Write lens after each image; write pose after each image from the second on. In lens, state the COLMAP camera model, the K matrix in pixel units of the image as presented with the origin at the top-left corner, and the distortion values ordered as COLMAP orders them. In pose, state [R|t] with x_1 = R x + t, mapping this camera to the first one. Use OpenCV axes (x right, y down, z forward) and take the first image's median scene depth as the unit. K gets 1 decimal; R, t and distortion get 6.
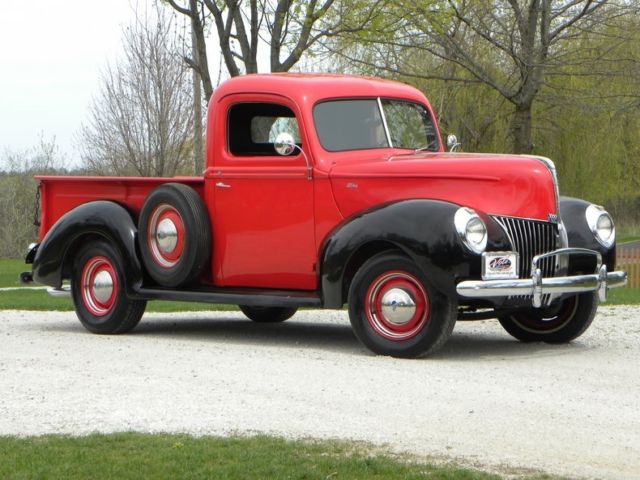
lens RADIAL K [[2140.4, 0, 322.4], [0, 2140.4, 213.9], [0, 0, 1]] dist [1.068507, 0.000000]
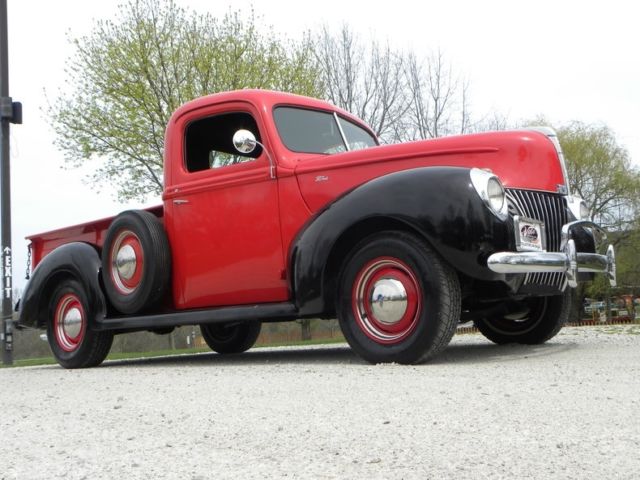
lens RADIAL K [[716.6, 0, 320.3], [0, 716.6, 238.1], [0, 0, 1]] dist [0.022375, 0.000000]
pose [[0.992448, -0.042148, 0.115196, -0.022484], [0.058157, 0.988533, -0.139359, 0.053043], [-0.108002, 0.145006, 0.983519, 0.697975]]
